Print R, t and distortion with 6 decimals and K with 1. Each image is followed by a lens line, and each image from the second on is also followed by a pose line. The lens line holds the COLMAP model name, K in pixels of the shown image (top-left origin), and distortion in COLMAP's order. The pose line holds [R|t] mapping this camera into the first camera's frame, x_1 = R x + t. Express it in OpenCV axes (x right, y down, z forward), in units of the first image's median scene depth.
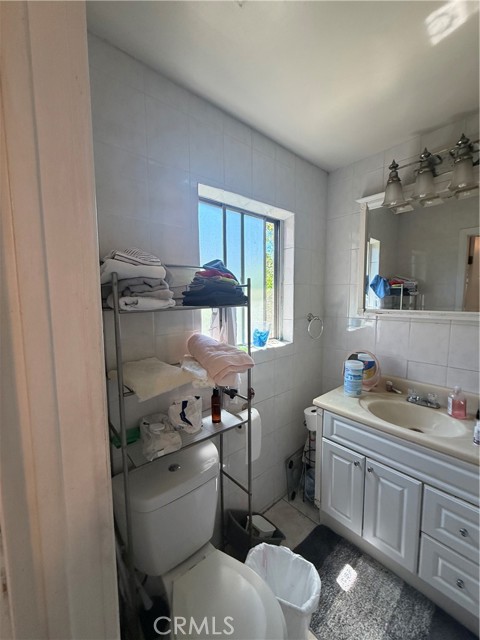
lens RADIAL K [[255.8, 0, 240.8], [0, 255.8, 320.4], [0, 0, 1]] dist [-0.000672, -0.000040]
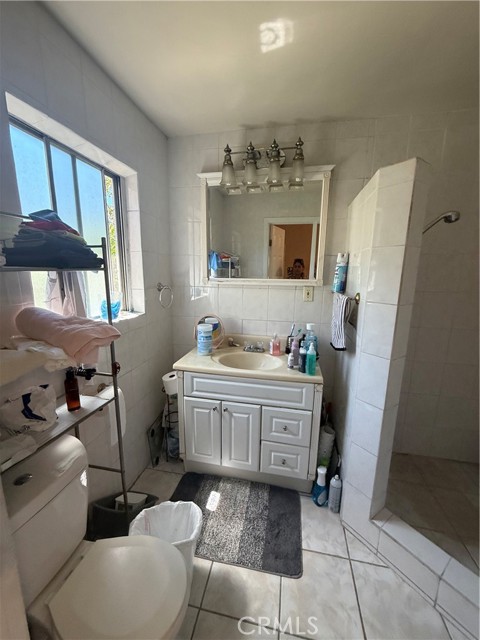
lens RADIAL K [[255.8, 0, 240.8], [0, 255.8, 320.4], [0, 0, 1]] dist [-0.000672, -0.000040]
pose [[0.796856, -0.095513, 0.596571, -0.113081], [0.037658, 0.993357, 0.108739, 0.029416], [-0.602994, -0.064183, 0.795160, 0.013985]]
